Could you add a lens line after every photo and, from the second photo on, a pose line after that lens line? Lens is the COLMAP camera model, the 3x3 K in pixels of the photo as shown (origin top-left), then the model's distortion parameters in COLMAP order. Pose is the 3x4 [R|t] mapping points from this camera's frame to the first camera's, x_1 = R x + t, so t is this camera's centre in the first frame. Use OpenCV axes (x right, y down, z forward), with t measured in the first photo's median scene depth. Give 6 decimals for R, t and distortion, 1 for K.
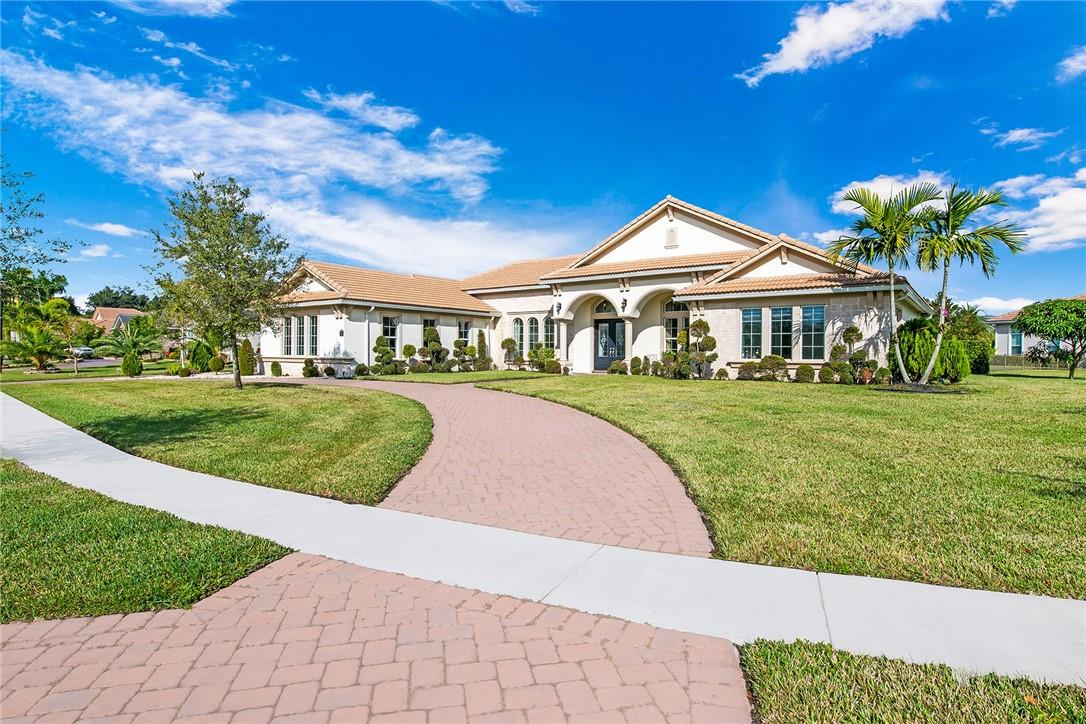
lens RADIAL K [[632.6, 0, 539.2], [0, 632.6, 357.6], [0, 0, 1]] dist [0.000970, -0.000183]
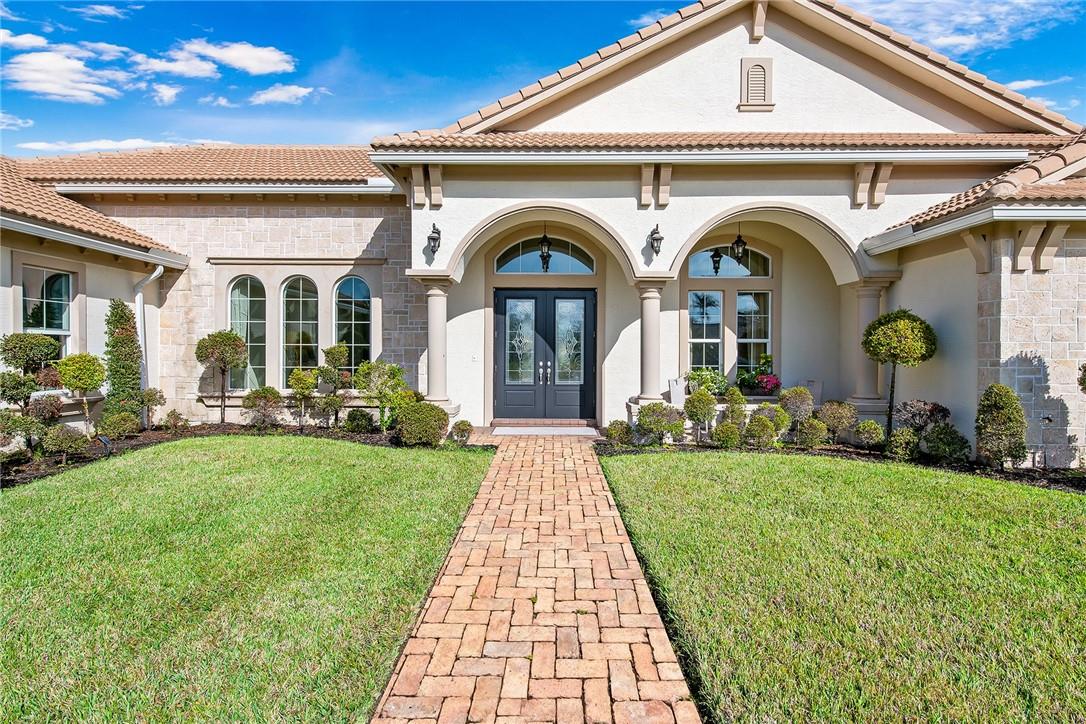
lens RADIAL K [[573.7, 0, 545.3], [0, 573.7, 368.0], [0, 0, 1]] dist [0.001633, -0.000306]
pose [[0.809464, -0.014006, 0.587002, -0.088852], [0.001220, 0.999753, 0.022173, -0.018448], [-0.587168, -0.017232, 0.809281, 0.656318]]
